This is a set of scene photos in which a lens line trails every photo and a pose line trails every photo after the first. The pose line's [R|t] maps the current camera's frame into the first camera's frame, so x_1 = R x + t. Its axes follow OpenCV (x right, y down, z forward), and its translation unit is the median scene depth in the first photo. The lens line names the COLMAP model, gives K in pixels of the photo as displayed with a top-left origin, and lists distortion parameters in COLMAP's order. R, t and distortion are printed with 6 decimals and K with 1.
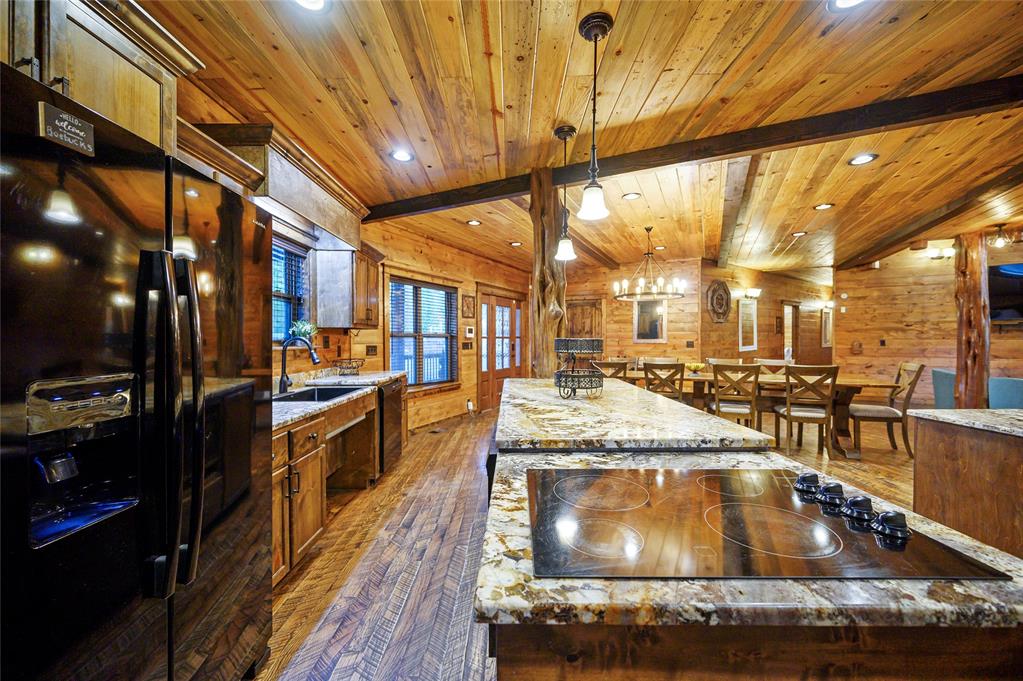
lens RADIAL K [[404.6, 0, 510.2], [0, 404.6, 338.7], [0, 0, 1]] dist [-0.000253, -0.000199]
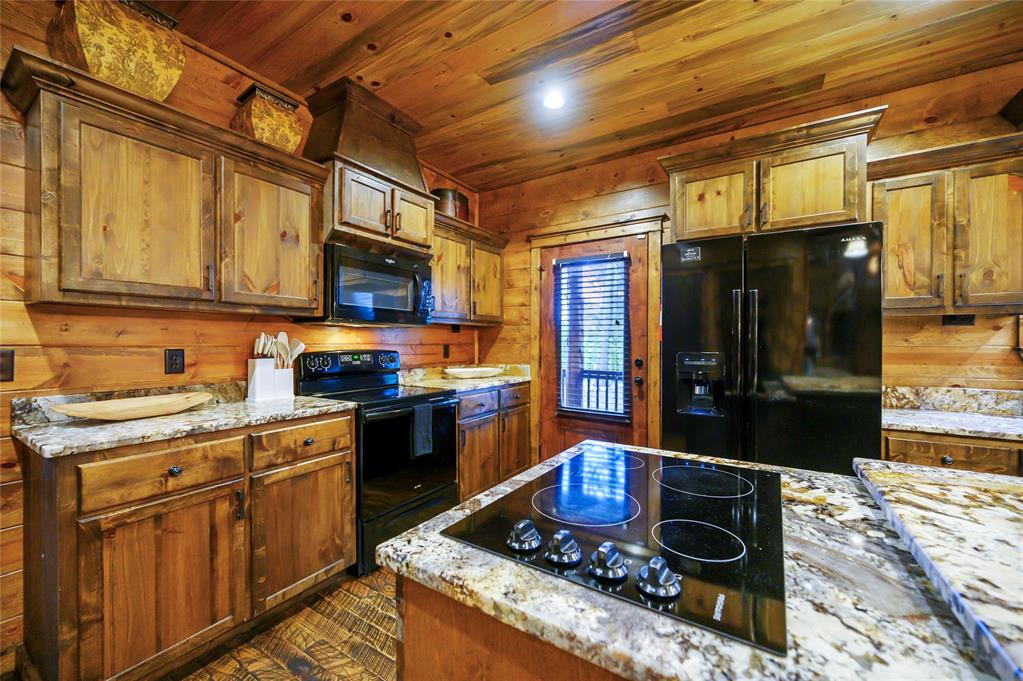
lens RADIAL K [[404.6, 0, 511.7], [0, 404.6, 343.6], [0, 0, 1]] dist [-0.000253, -0.000199]
pose [[-0.538773, 0.004929, -0.842437, 1.075764], [0.001602, 0.999987, 0.004826, 0.019190], [0.842450, 0.001250, -0.538774, 0.918979]]
